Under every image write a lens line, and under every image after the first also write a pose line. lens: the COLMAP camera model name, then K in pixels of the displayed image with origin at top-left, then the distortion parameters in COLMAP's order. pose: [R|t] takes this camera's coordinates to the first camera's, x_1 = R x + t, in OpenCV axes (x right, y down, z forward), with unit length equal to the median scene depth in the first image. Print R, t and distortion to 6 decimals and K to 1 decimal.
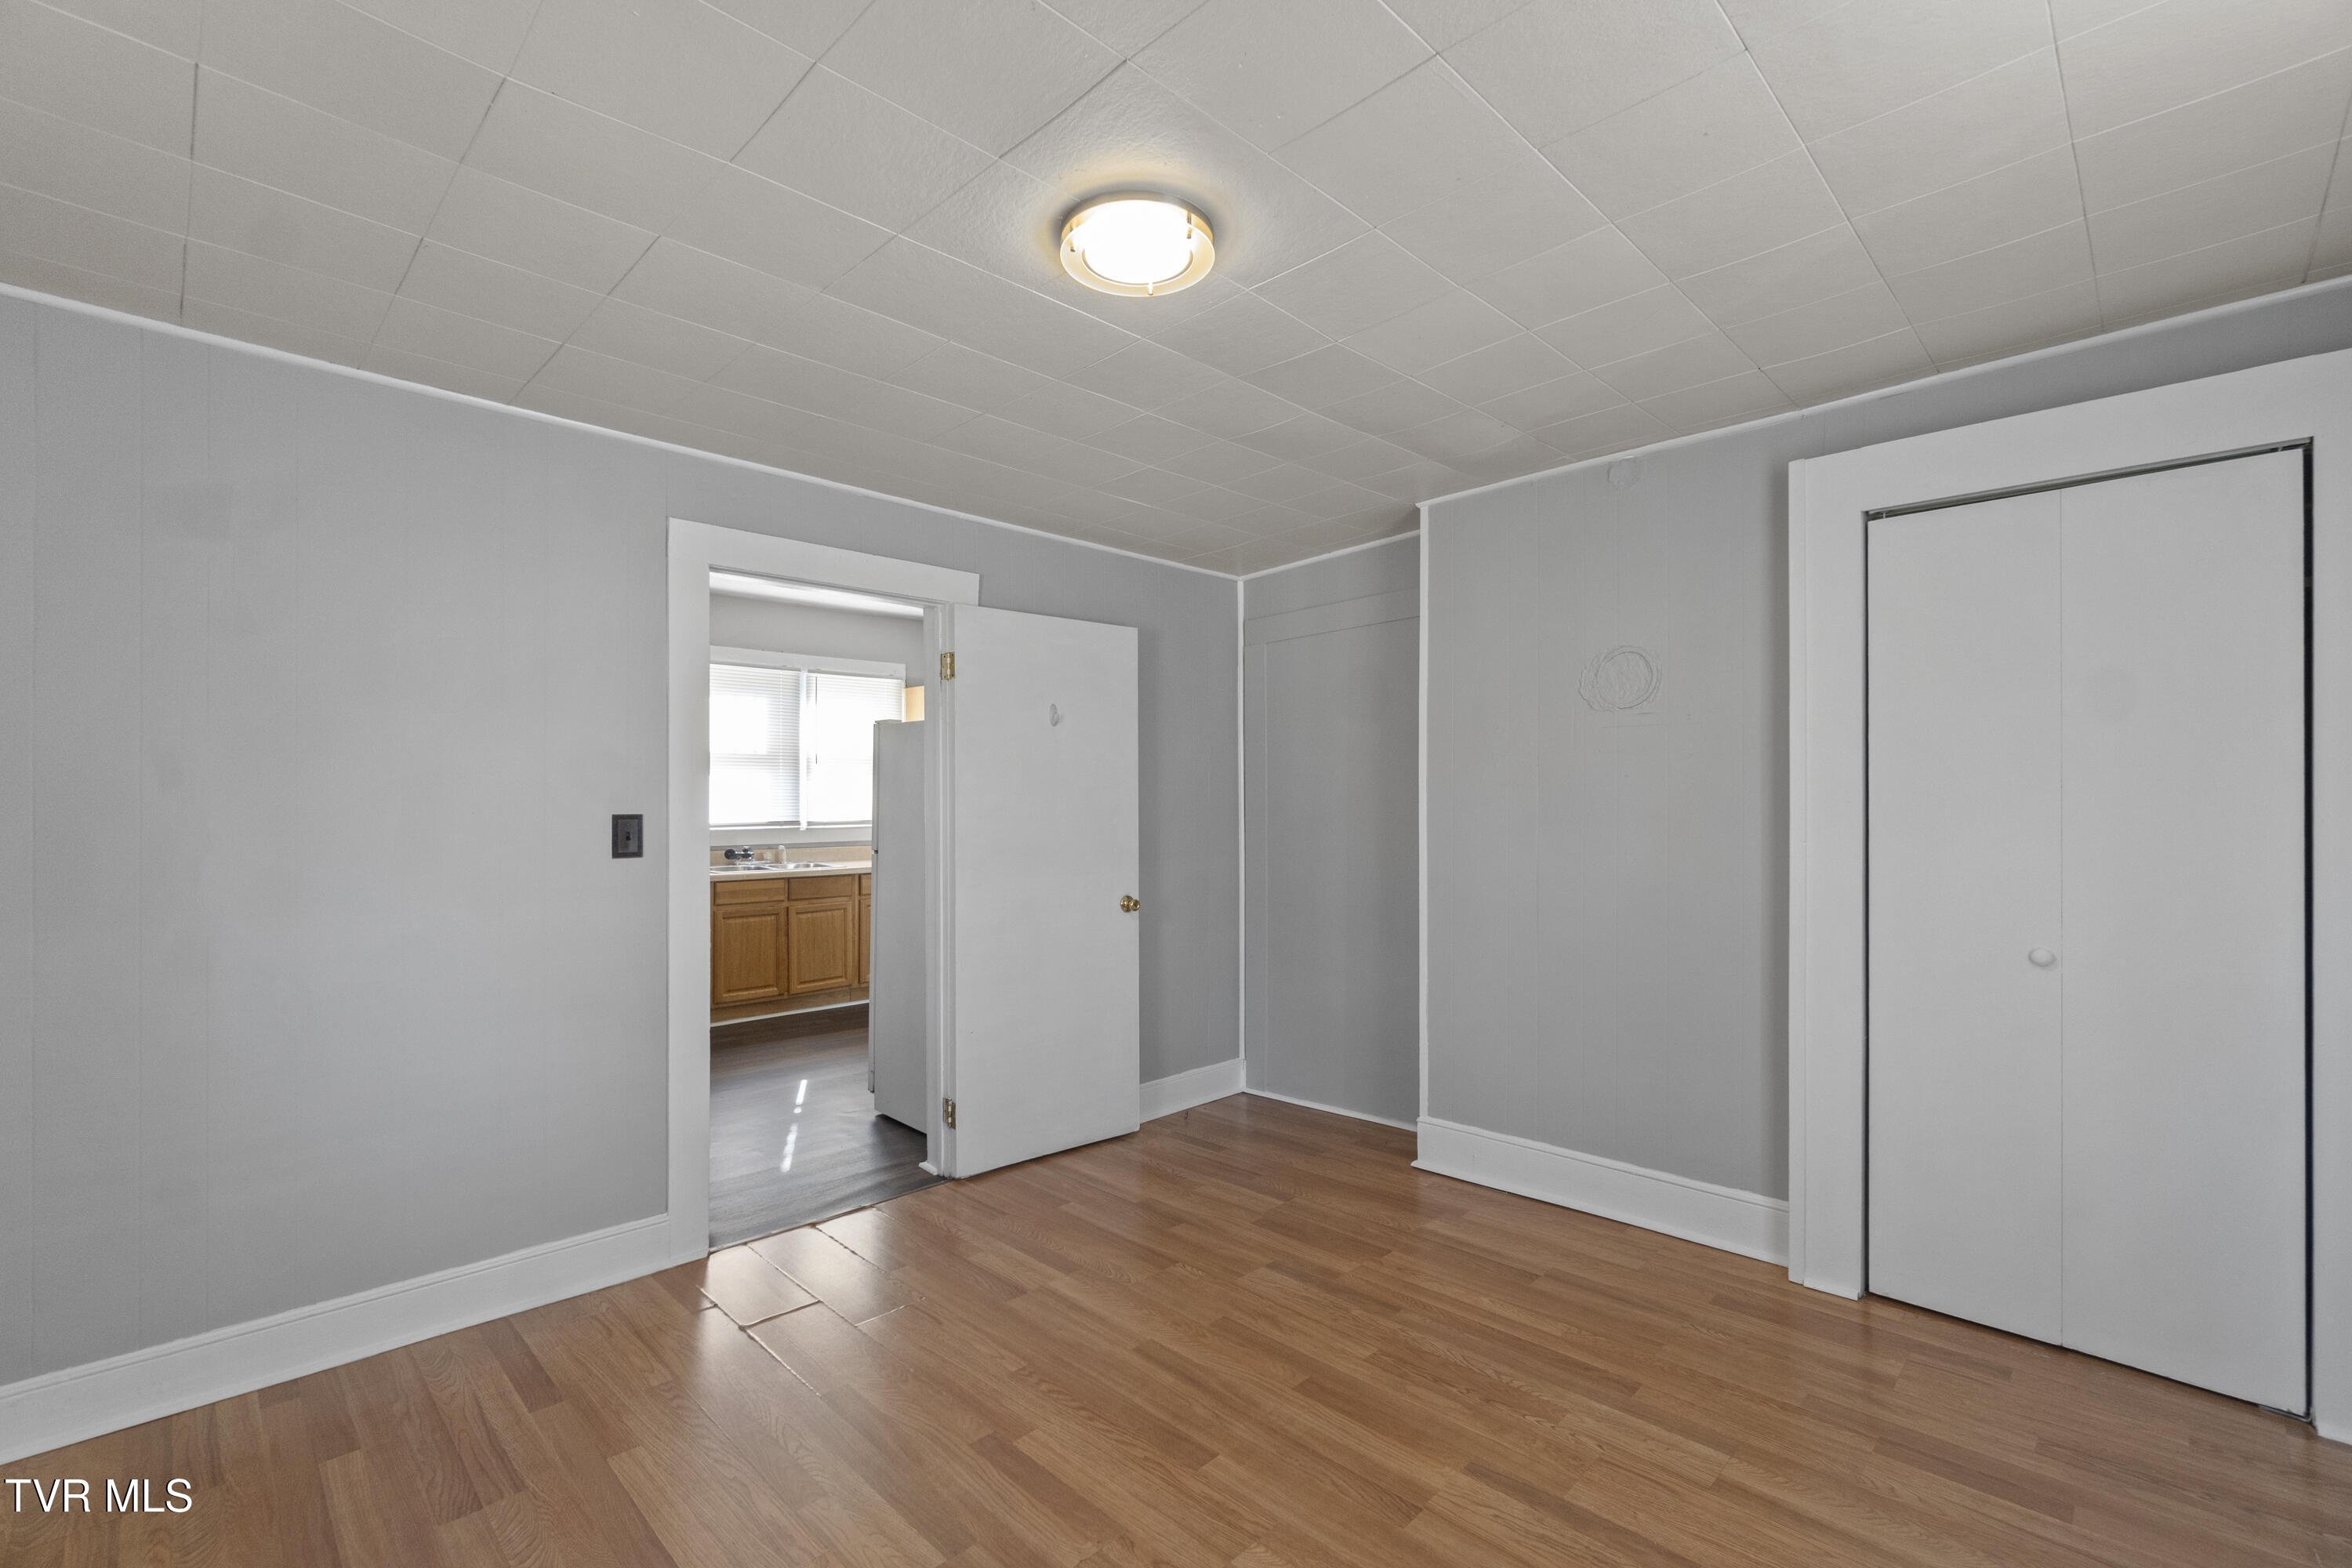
lens RADIAL K [[1023.9, 0, 1162.2], [0, 1023.9, 781.4], [0, 0, 1]] dist [0.000255, 0.000287]
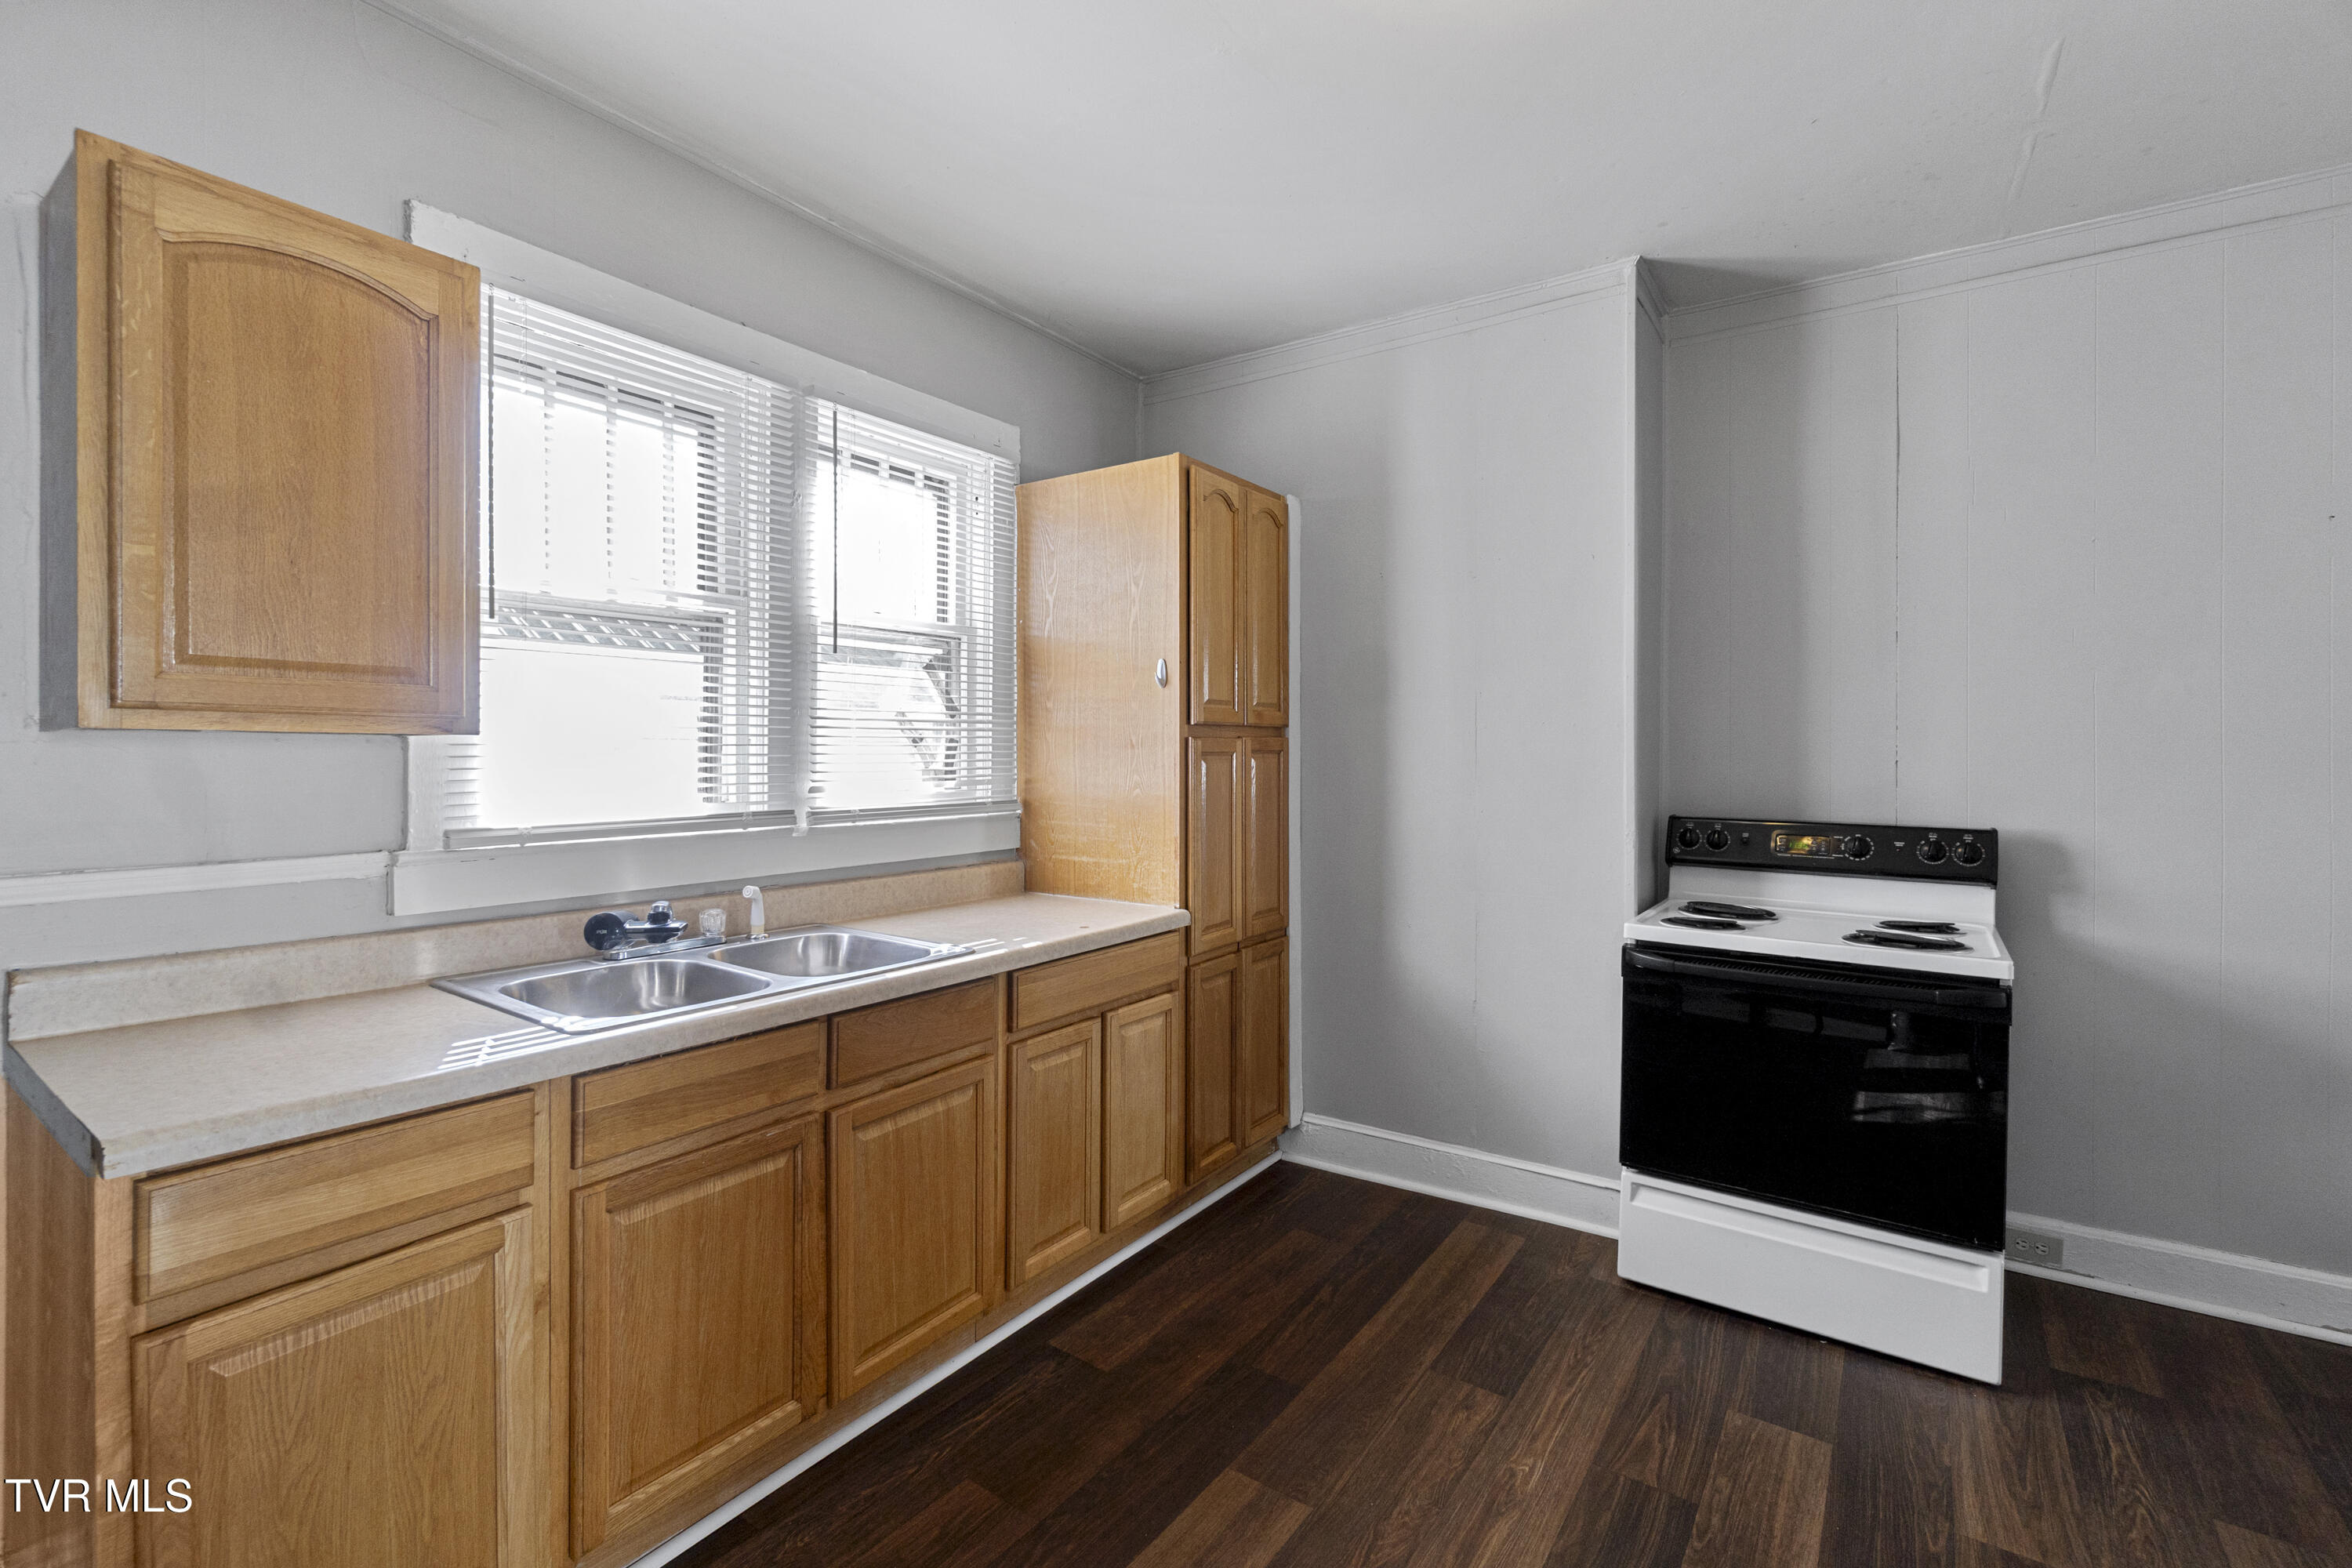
lens RADIAL K [[1023.9, 0, 1163.1], [0, 1023.9, 768.7], [0, 0, 1]] dist [0.000255, 0.000287]
pose [[0.982169, 0.002740, 0.187981, -0.307296], [-0.006856, 0.999751, 0.021250, 0.016415], [-0.187876, -0.022160, 0.981943, 0.655494]]
